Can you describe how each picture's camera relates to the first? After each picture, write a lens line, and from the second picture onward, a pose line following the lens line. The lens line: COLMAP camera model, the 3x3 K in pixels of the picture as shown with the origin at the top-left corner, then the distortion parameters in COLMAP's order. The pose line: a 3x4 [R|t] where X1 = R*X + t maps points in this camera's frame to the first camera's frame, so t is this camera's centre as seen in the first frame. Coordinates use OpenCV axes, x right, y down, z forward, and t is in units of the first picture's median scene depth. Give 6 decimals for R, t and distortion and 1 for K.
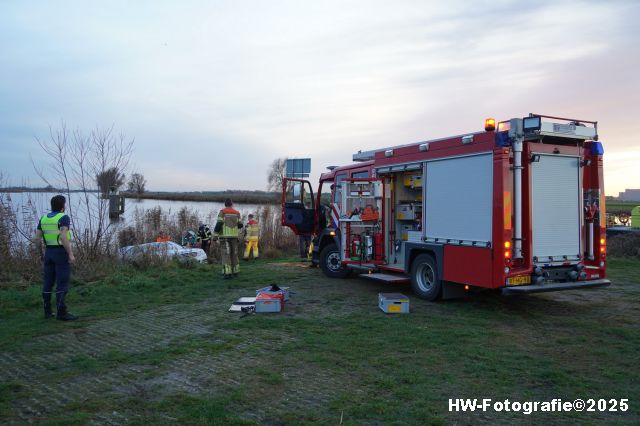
lens RADIAL K [[512.5, 0, 335.7], [0, 512.5, 204.7], [0, 0, 1]] dist [-0.005922, -0.000077]
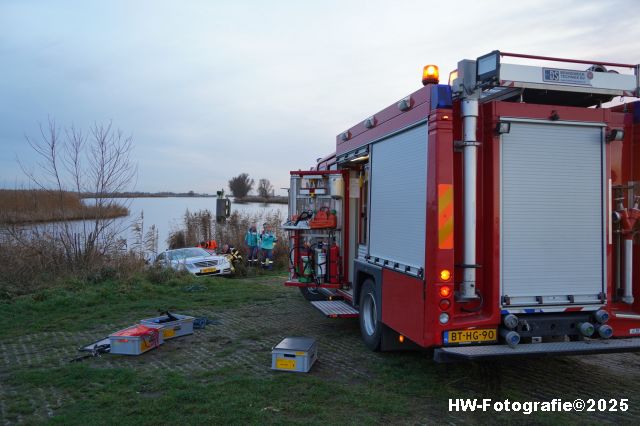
lens RADIAL K [[512.5, 0, 335.7], [0, 512.5, 204.7], [0, 0, 1]] dist [-0.005922, -0.000077]
pose [[0.970036, 0.004376, -0.242920, 0.329302], [-0.006587, 0.999944, -0.008290, 0.003278], [0.242870, 0.009642, 0.970011, 0.369584]]
